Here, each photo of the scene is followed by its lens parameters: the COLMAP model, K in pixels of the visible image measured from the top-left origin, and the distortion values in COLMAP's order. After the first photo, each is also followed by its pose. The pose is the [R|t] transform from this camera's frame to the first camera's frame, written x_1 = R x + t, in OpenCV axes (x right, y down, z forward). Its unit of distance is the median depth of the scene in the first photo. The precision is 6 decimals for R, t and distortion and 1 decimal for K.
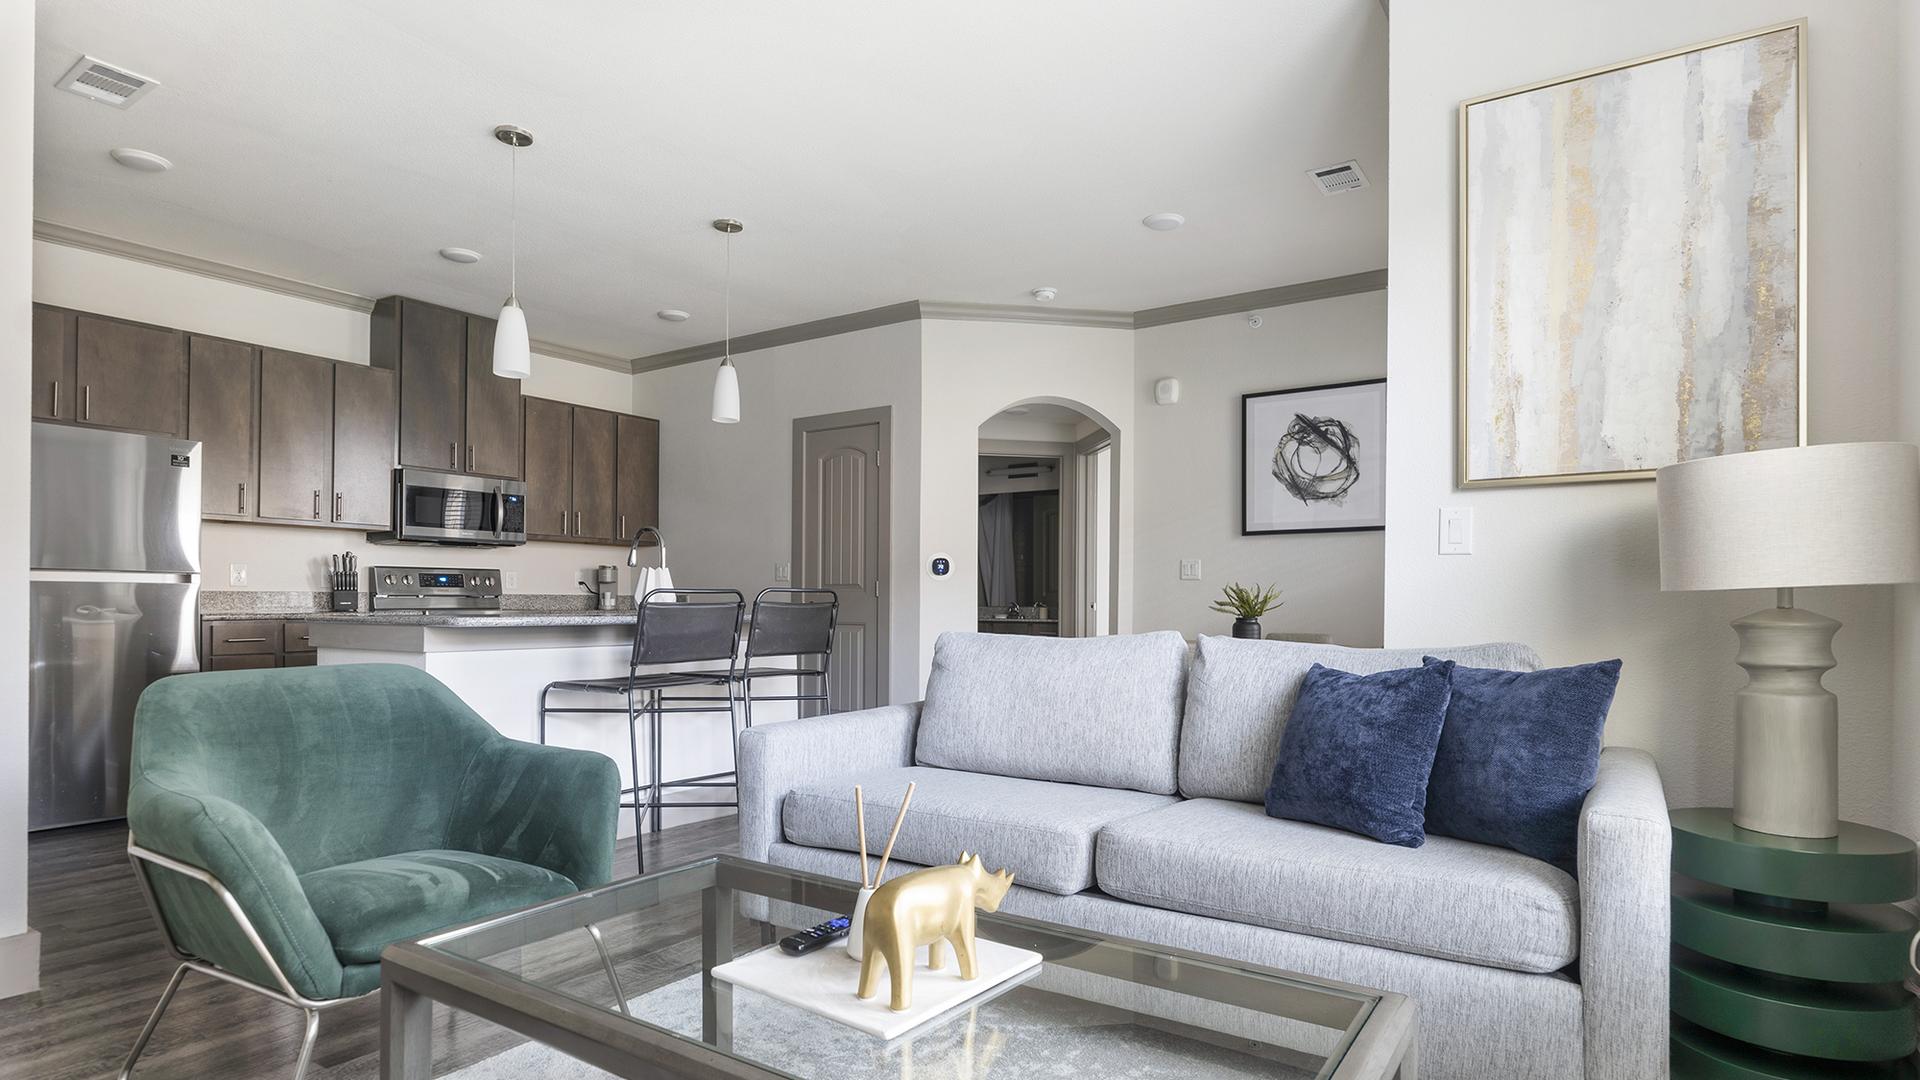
lens RADIAL K [[988.7, 0, 959.5], [0, 988.7, 598.6], [0, 0, 1]] dist [0.001070, 0.000025]
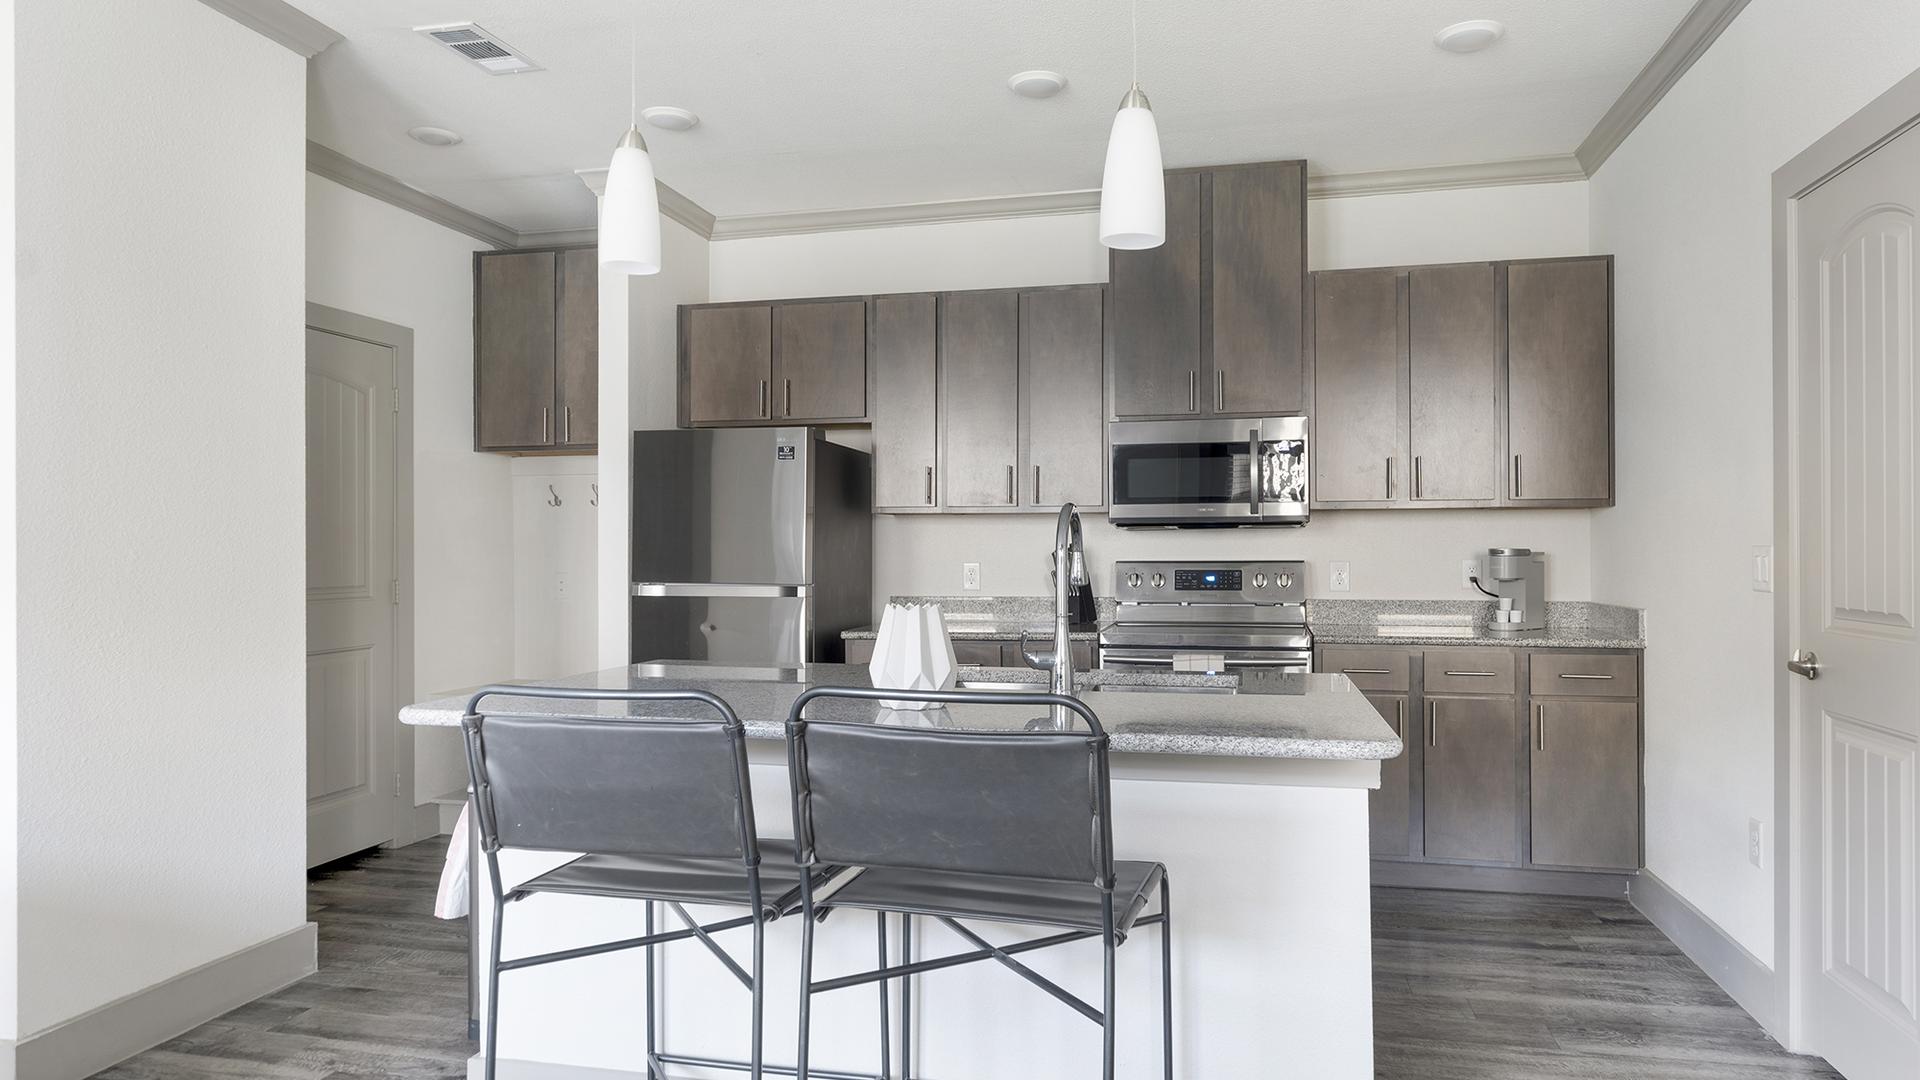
lens RADIAL K [[1111.4, 0, 962.5], [0, 1111.4, 536.9], [0, 0, 1]] dist [-0.003502, -0.000249]
pose [[0.364173, -0.018067, -0.931156, 0.127863], [0.005635, 0.999836, -0.017195, -0.039128], [0.931314, 0.001015, 0.364215, 0.627674]]
